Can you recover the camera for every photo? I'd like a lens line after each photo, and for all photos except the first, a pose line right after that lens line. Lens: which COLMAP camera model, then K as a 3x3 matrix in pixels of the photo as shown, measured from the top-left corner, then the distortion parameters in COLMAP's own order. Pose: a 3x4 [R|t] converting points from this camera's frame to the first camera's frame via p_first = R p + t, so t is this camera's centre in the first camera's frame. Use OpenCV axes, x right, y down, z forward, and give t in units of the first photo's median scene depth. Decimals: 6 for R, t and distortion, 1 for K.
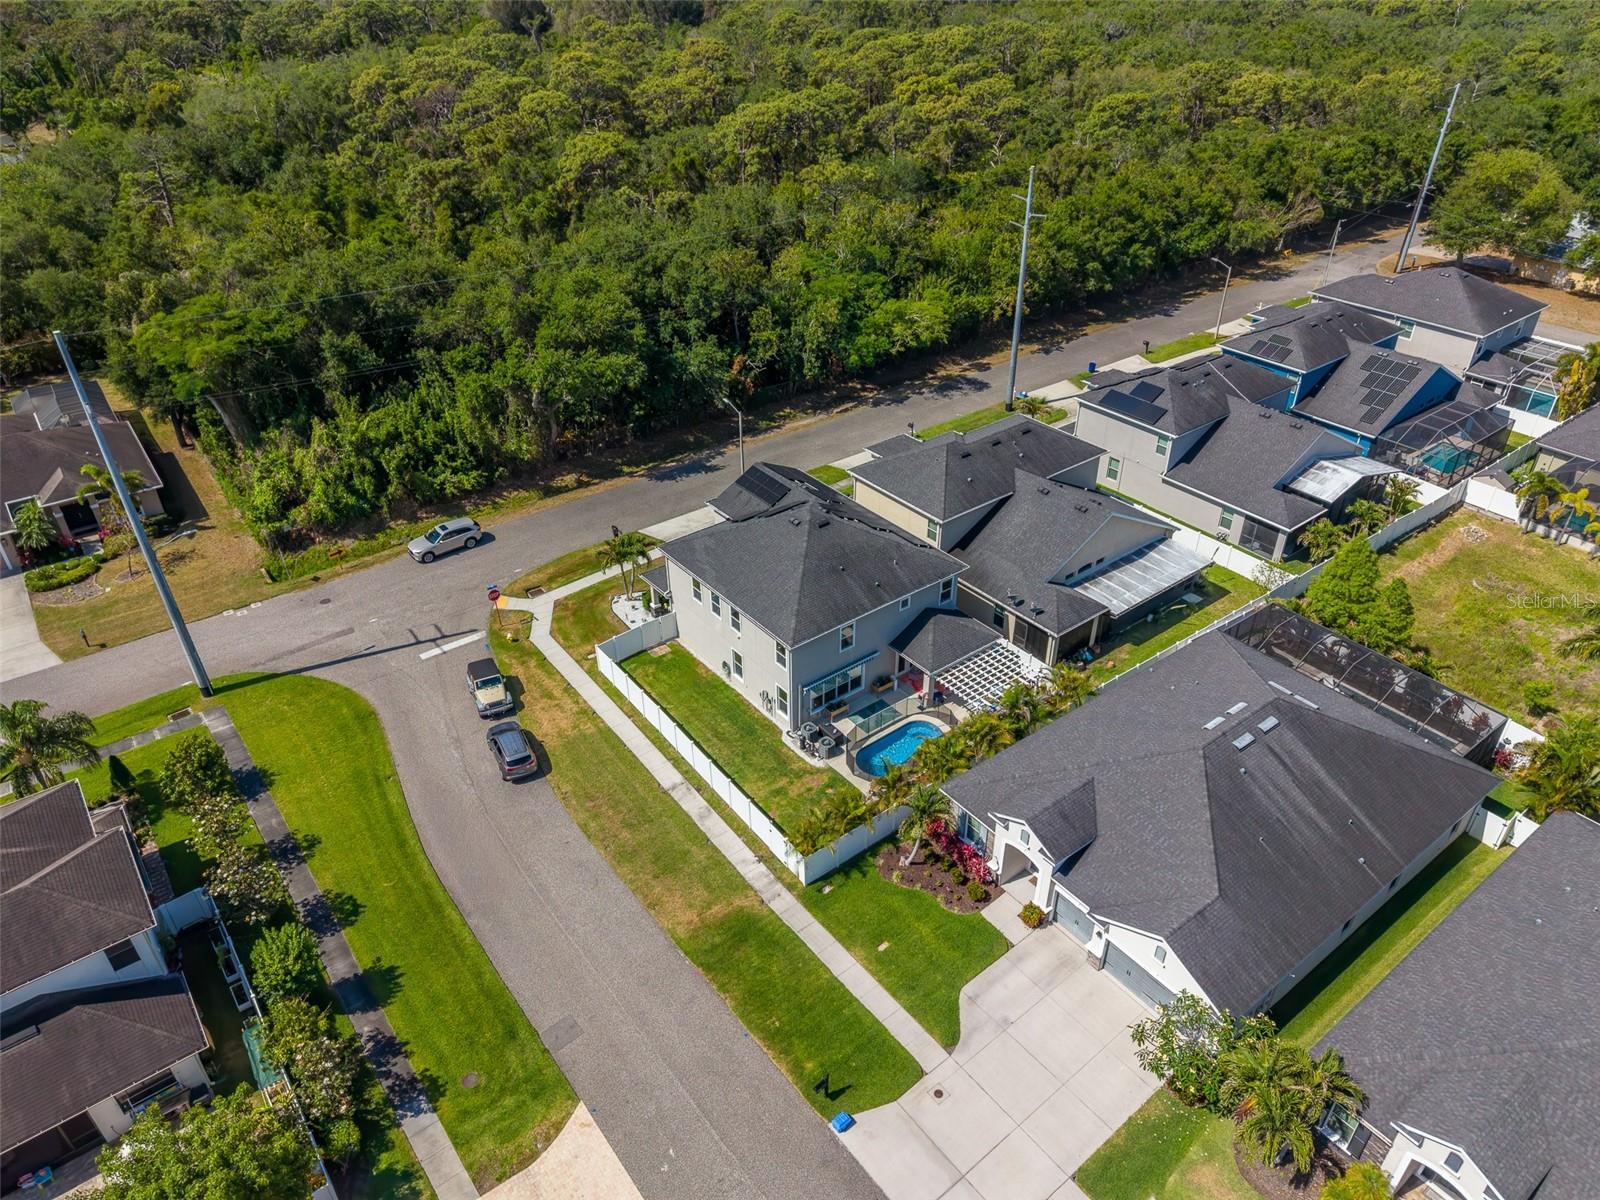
lens RADIAL K [[1072.2, 0, 799.0], [0, 1072.2, 595.6], [0, 0, 1]] dist [0.035495, -0.041240]
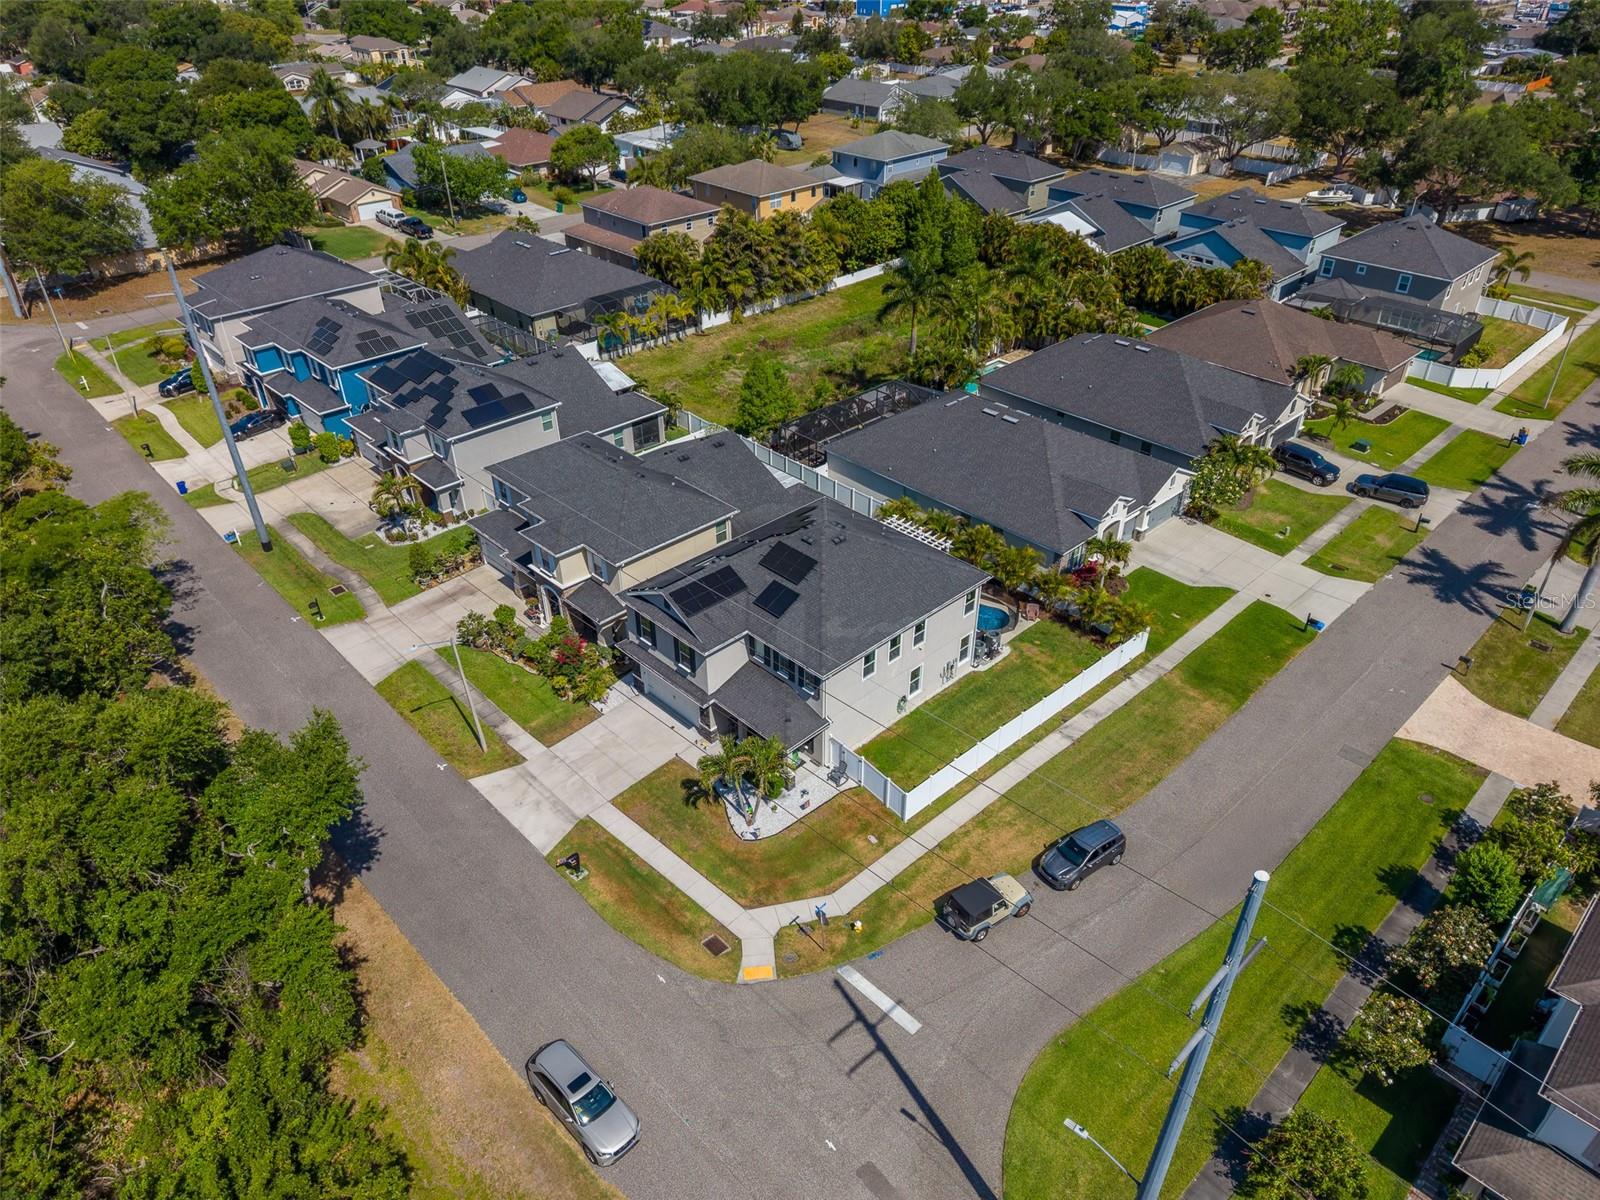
lens RADIAL K [[1072.2, 0, 799.0], [0, 1072.2, 595.6], [0, 0, 1]] dist [0.035495, -0.041240]
pose [[-0.108537, -0.539990, 0.834644, -0.717132], [0.547835, 0.668113, 0.503490, -0.468038], [-0.829516, 0.511894, 0.223311, 0.749408]]
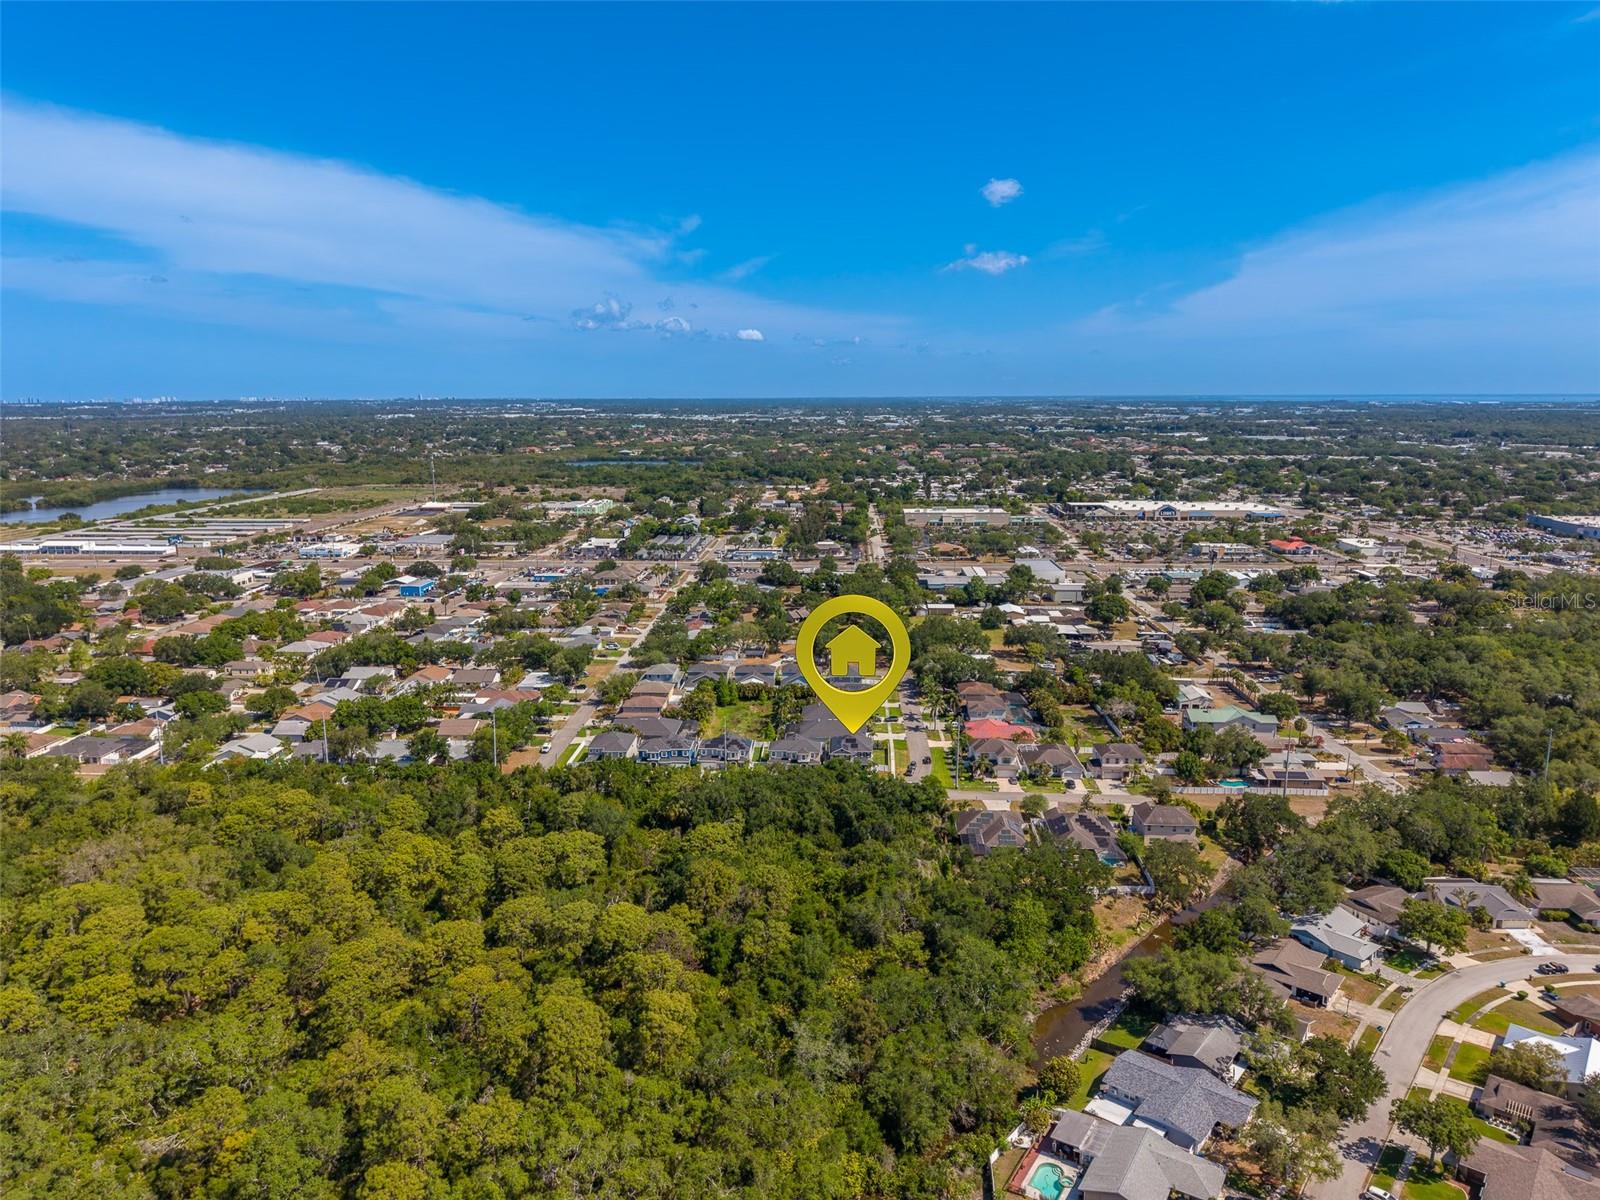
lens RADIAL K [[1072.2, 0, 799.0], [0, 1072.2, 595.6], [0, 0, 1]] dist [0.035495, -0.041240]
pose [[-0.760761, -0.111402, 0.639400, -2.827285], [0.361867, 0.745020, 0.560355, -3.322749], [-0.538790, 0.657674, -0.526469, 3.146888]]
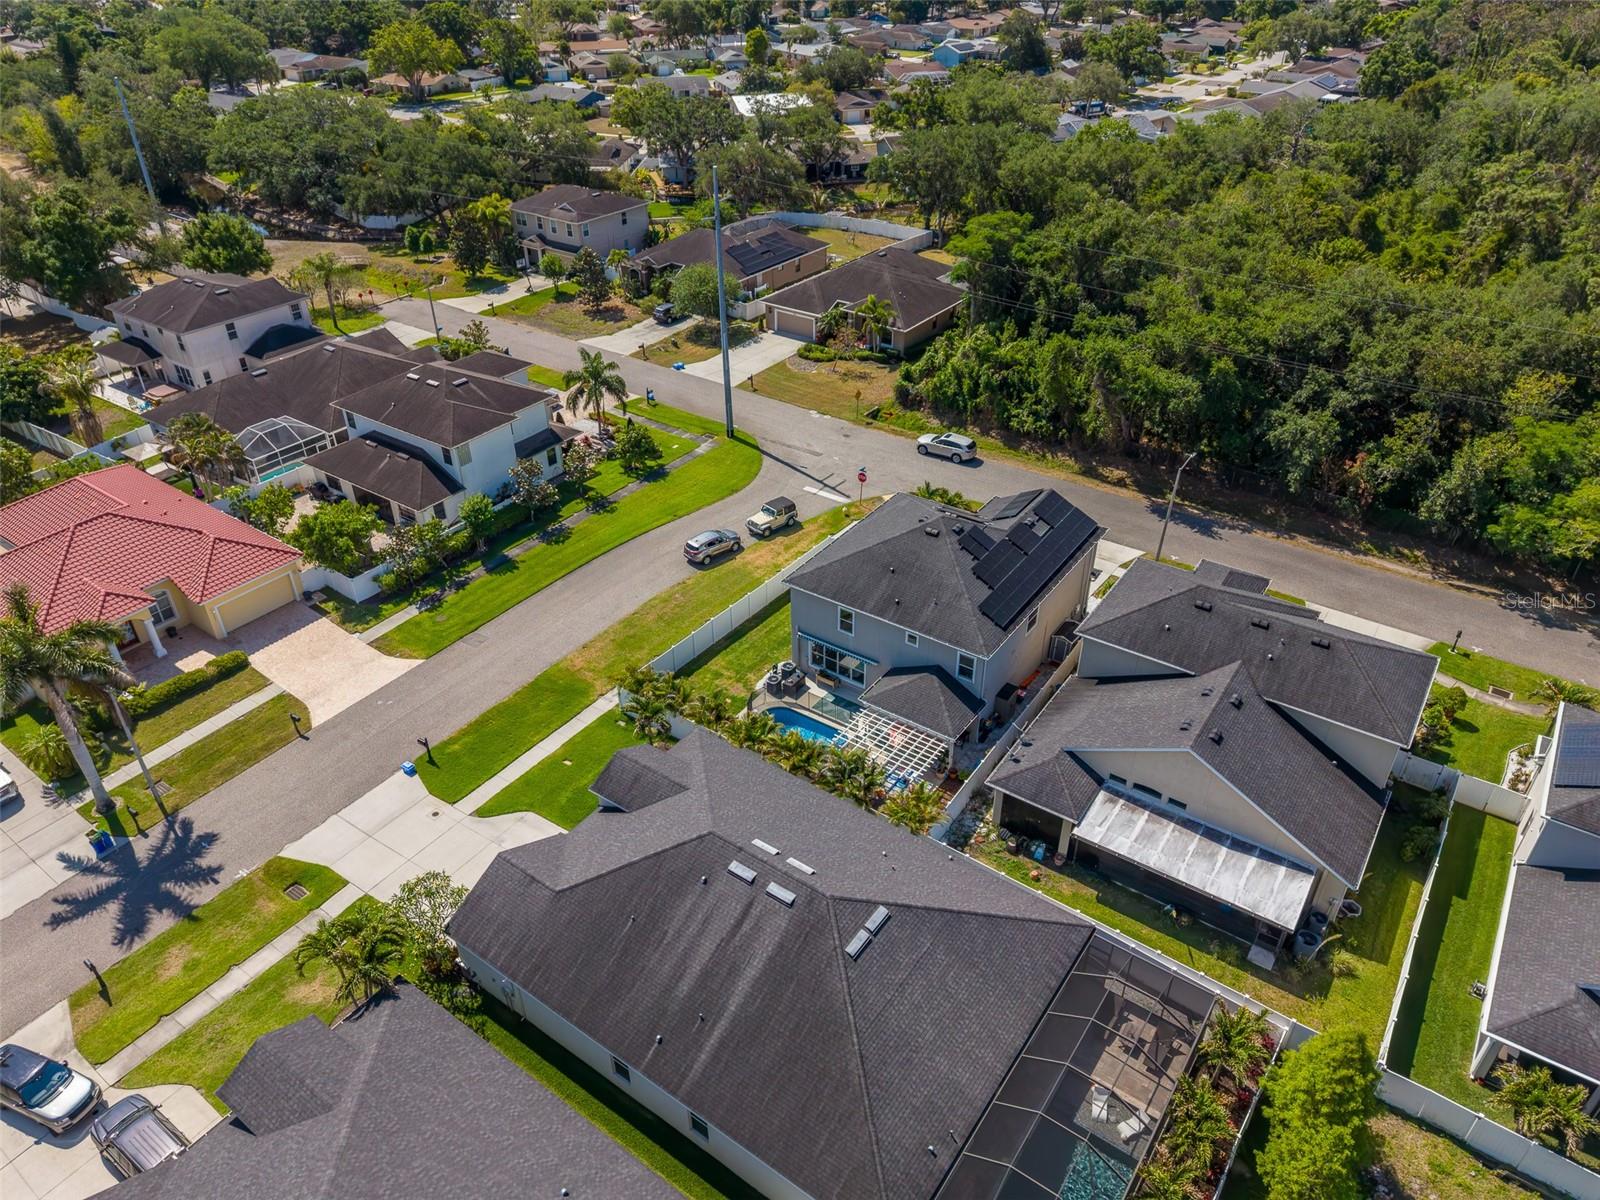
lens RADIAL K [[1072.2, 0, 799.0], [0, 1072.2, 595.6], [0, 0, 1]] dist [0.035495, -0.041240]
pose [[0.293880, 0.529396, -0.795848, 0.711472], [-0.519049, 0.787545, 0.332205, -0.253382], [0.802635, 0.315456, 0.506226, 0.370218]]
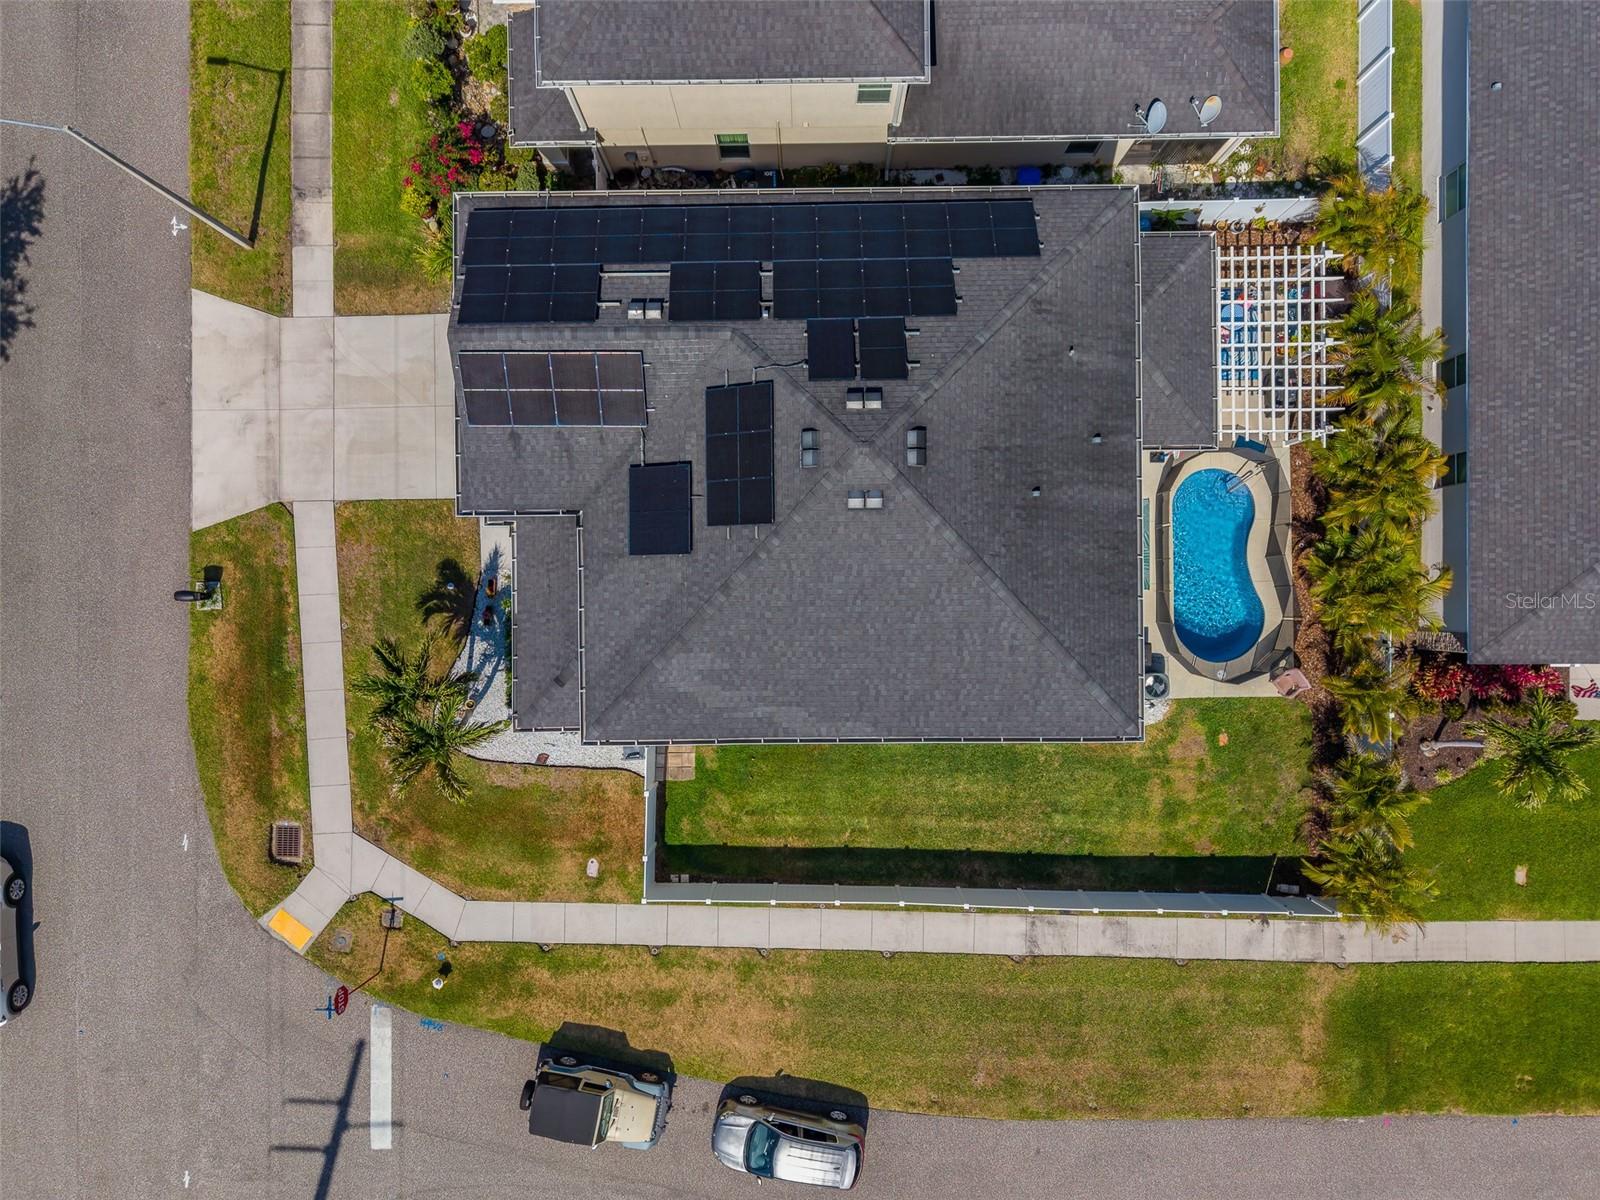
lens RADIAL K [[1082.5, 0, 796.8], [0, 1082.5, 603.2], [0, 0, 1]] dist [0.008199, -0.004654]
pose [[0.605280, -0.796008, 0.002848, -0.042159], [0.440087, 0.337617, 0.832069, -0.336393], [-0.663295, -0.502381, 0.554665, 0.700927]]
